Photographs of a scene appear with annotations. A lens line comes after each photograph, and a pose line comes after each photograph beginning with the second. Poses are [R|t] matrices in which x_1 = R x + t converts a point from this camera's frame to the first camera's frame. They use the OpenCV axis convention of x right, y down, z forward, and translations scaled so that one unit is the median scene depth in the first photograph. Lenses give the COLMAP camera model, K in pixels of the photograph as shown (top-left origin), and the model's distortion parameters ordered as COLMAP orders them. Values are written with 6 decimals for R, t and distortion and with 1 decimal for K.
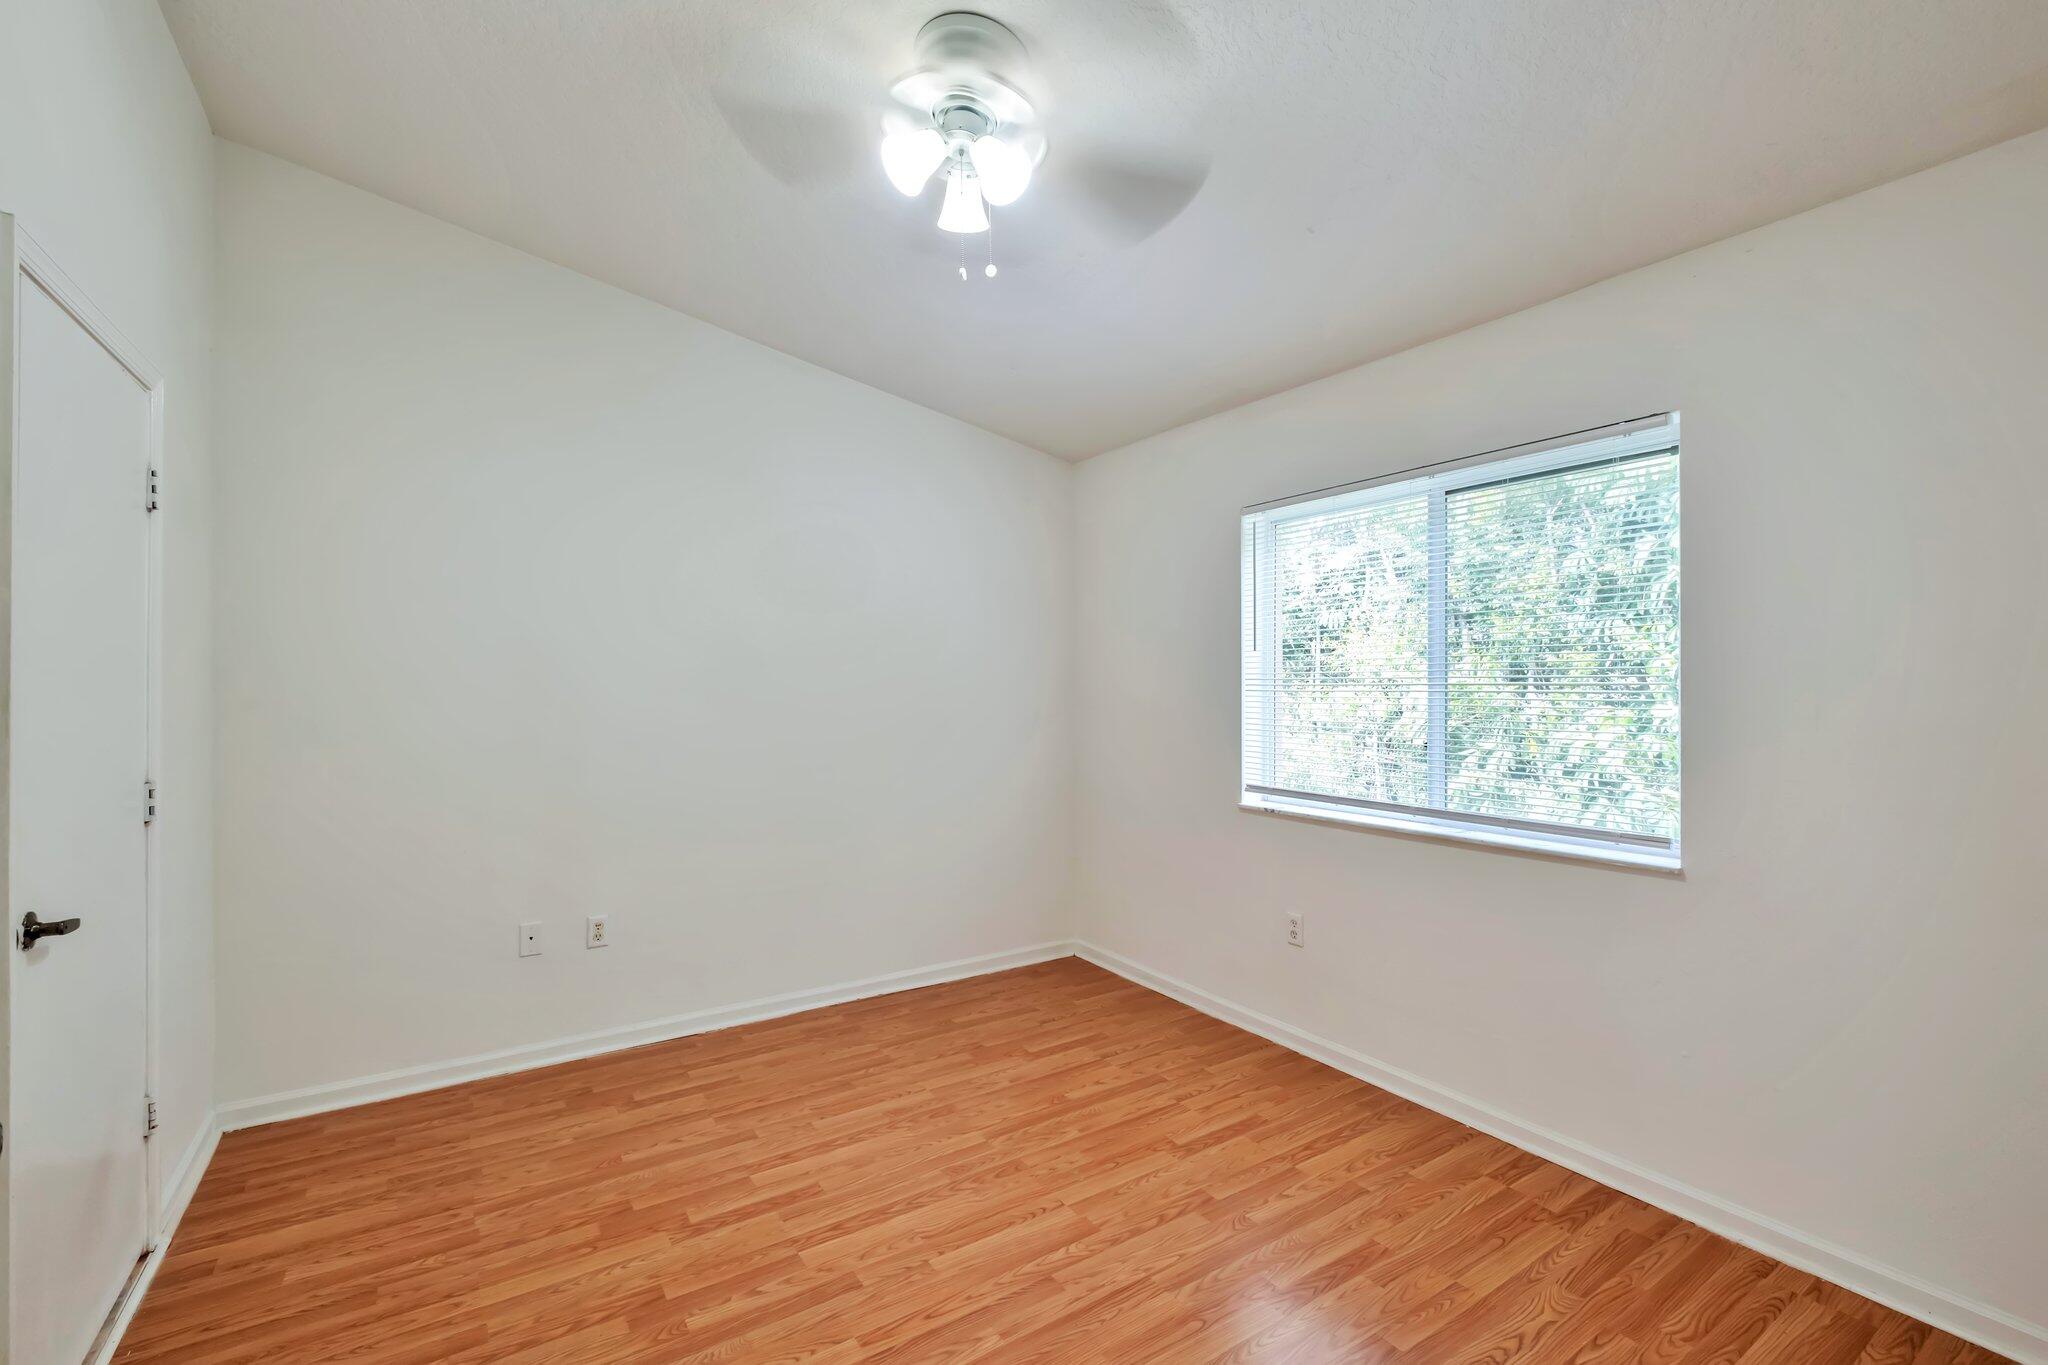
lens RADIAL K [[898.4, 0, 1028.1], [0, 898.4, 686.7], [0, 0, 1]] dist [0.008185, -0.007795]
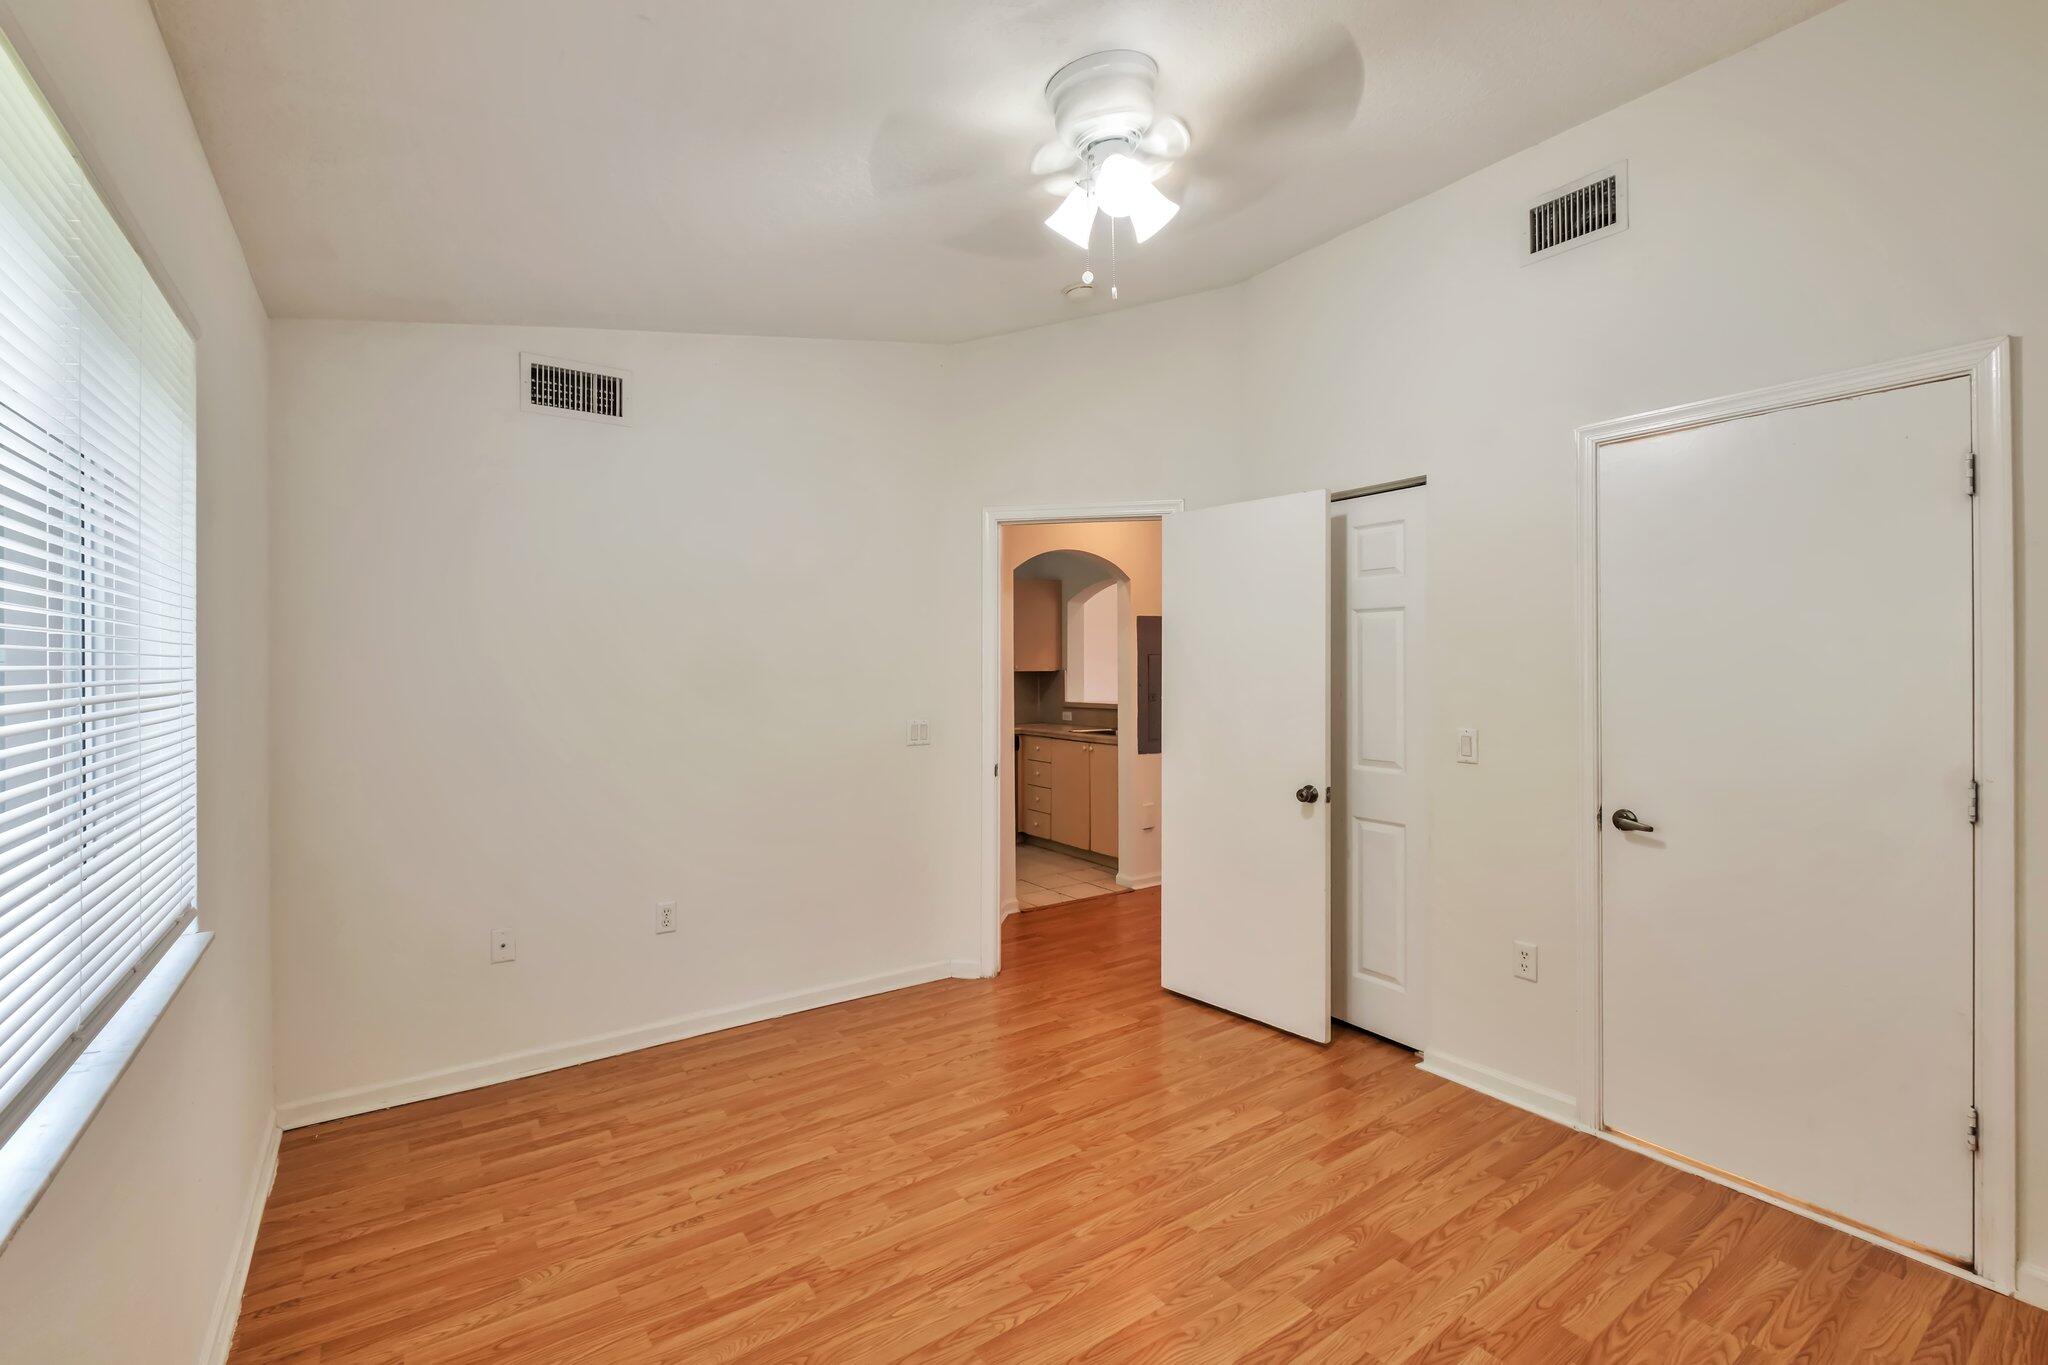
lens RADIAL K [[898.4, 0, 1027.6], [0, 898.4, 664.5], [0, 0, 1]] dist [0.008185, -0.007795]
pose [[-0.999477, 0.003633, -0.032121, 0.061291], [0.003668, 0.999993, -0.001044, -0.022392], [0.032117, -0.001161, -0.999483, 2.005472]]
